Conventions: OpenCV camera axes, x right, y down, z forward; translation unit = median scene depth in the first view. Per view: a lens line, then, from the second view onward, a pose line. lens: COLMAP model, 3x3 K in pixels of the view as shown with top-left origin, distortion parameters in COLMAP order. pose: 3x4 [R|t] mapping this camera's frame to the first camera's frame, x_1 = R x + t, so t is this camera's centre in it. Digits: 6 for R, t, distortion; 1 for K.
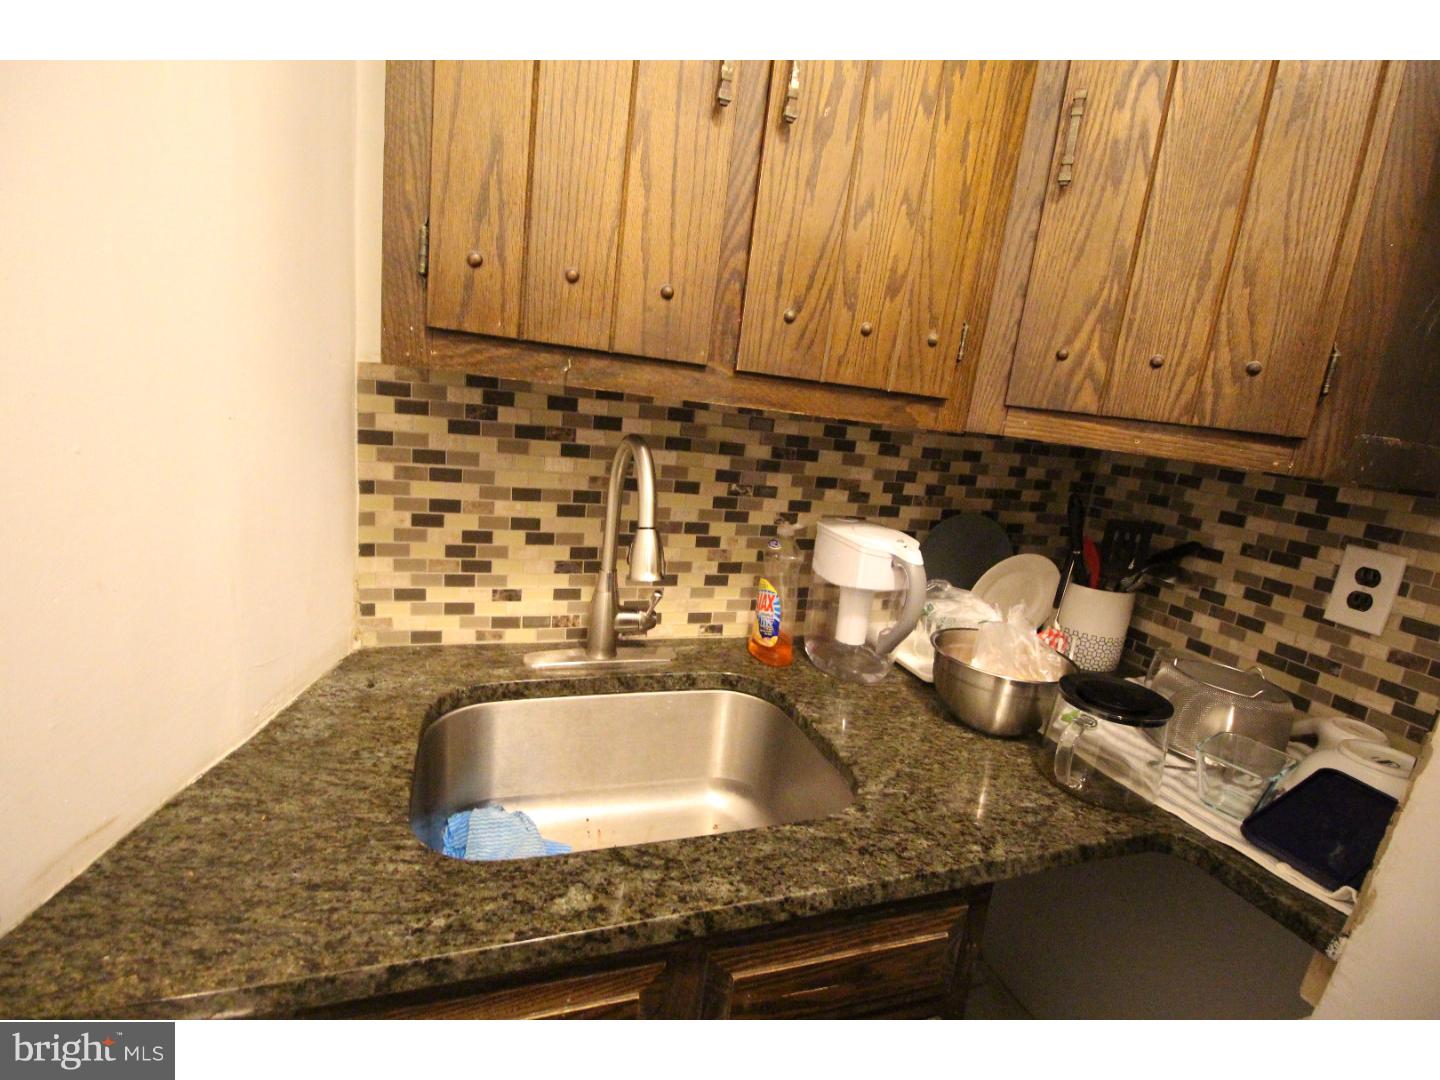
lens RADIAL K [[665.6, 0, 718.1], [0, 665.6, 538.8], [0, 0, 1]] dist [-0.004197, -0.010624]
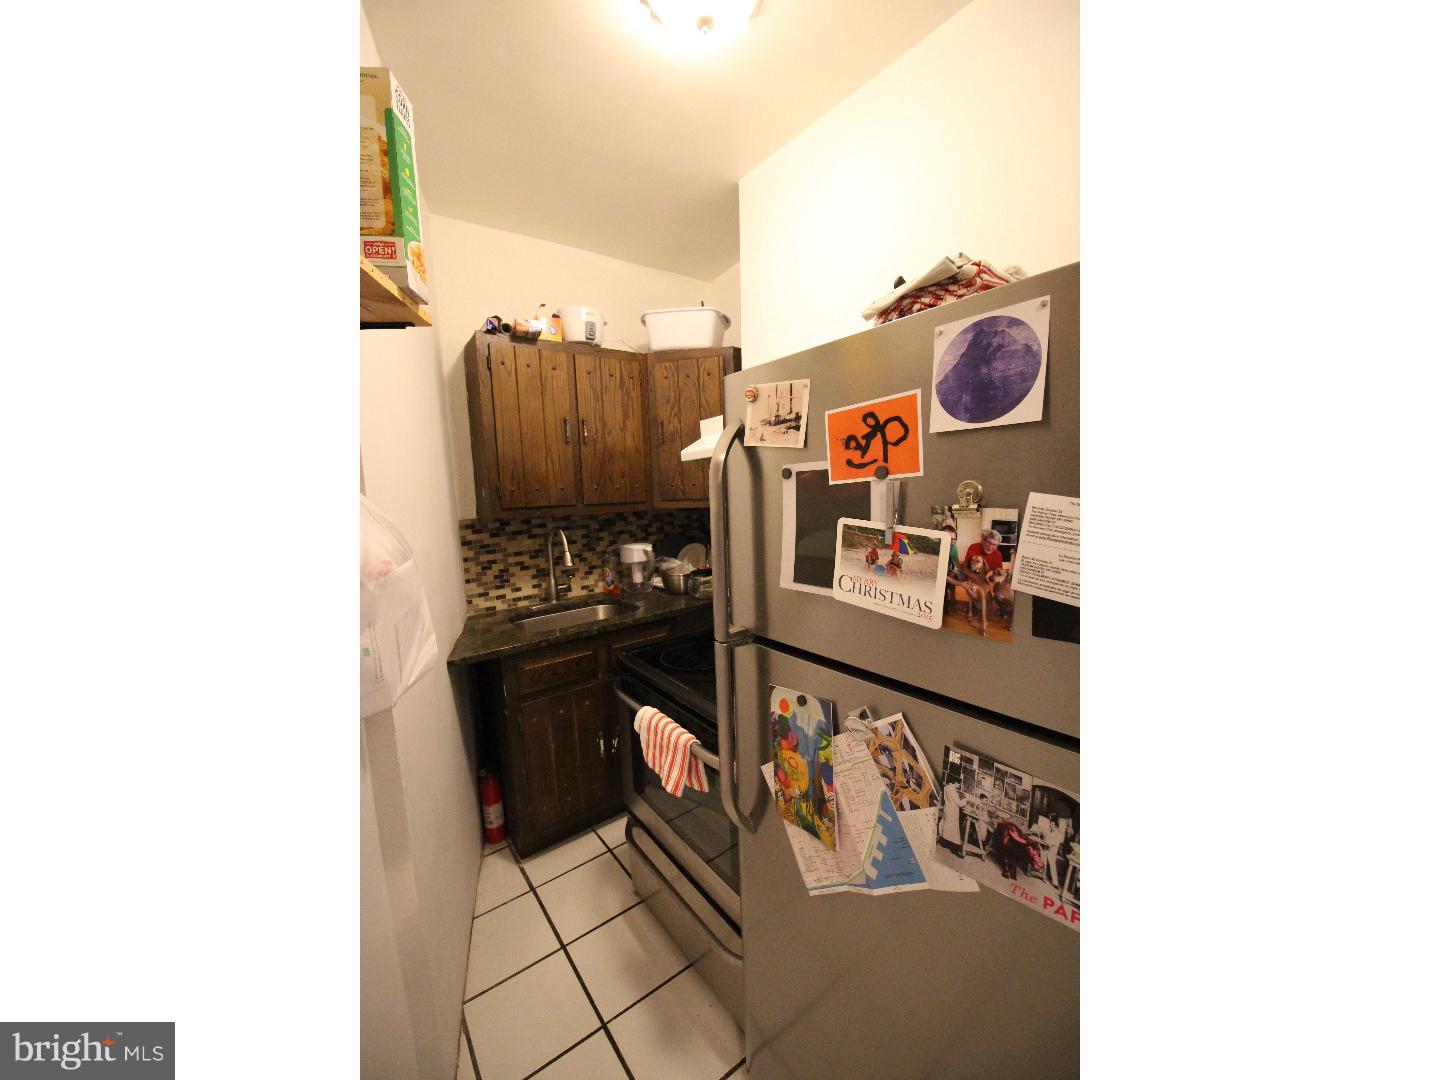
lens RADIAL K [[497.8, 0, 720.1], [0, 497.8, 539.5], [0, 0, 1]] dist [-0.000587, -0.000005]
pose [[0.937417, -0.185685, 0.294569, -0.092445], [0.214452, 0.974346, -0.068265, 0.228221], [-0.274336, 0.127163, 0.953189, -1.449710]]
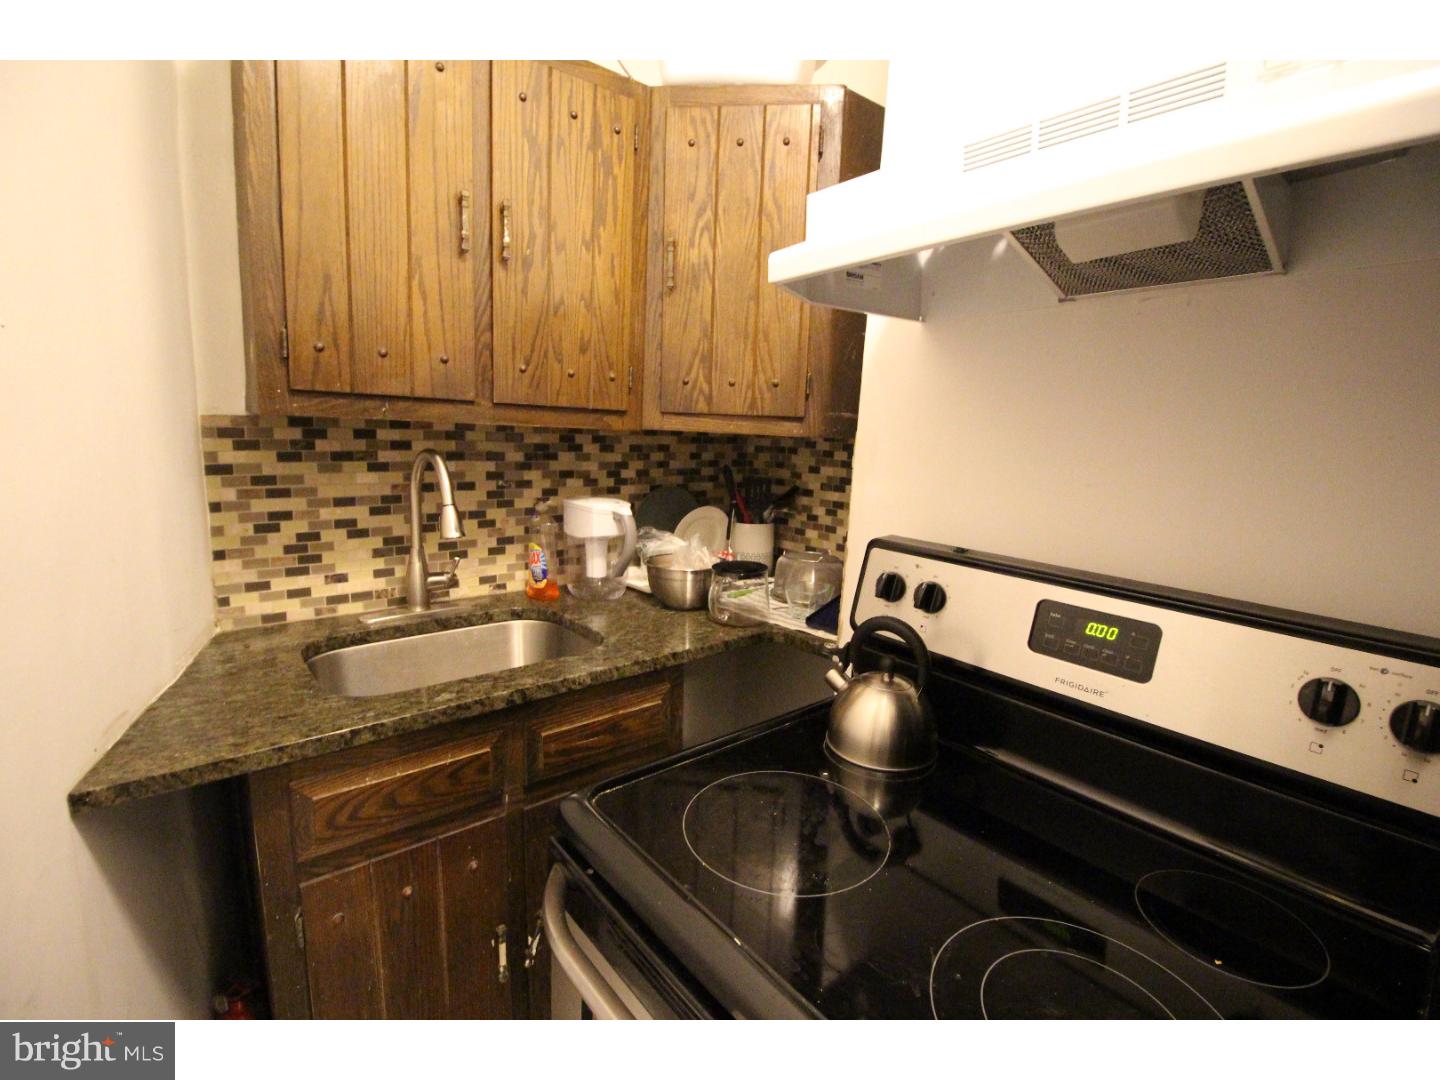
lens RADIAL K [[665.6, 0, 721.7], [0, 665.6, 536.8], [0, 0, 1]] dist [-0.004197, -0.010624]
pose [[0.930286, -0.134070, 0.341458, -0.043762], [0.145102, 0.989393, -0.006850, 0.134318], [-0.336918, 0.055919, 0.939872, -0.573913]]
